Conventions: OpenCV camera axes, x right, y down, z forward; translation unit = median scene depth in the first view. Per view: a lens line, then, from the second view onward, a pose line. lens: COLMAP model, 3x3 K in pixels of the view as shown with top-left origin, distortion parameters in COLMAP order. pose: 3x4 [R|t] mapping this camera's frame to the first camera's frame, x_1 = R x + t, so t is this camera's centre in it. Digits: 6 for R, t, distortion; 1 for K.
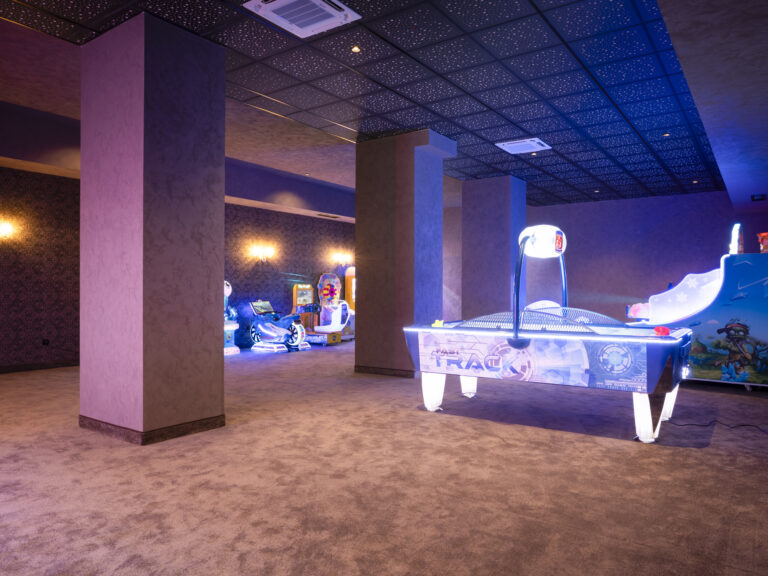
lens RADIAL K [[560.0, 0, 384.0], [0, 560.0, 288.0], [0, 0, 1]] dist [-0.002875, -0.001478]
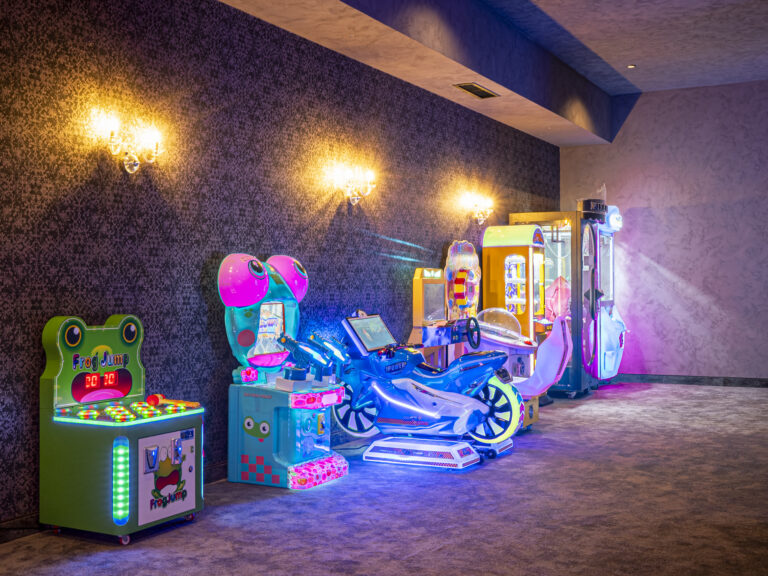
lens RADIAL K [[978.7, 0, 384.0], [0, 978.7, 288.0], [0, 0, 1]] dist [-0.001524, 0.000009]
pose [[0.991084, -0.006631, 0.133071, -0.289811], [0.005836, 0.999963, 0.006363, 0.002427], [-0.133109, -0.005529, 0.991086, 0.389768]]
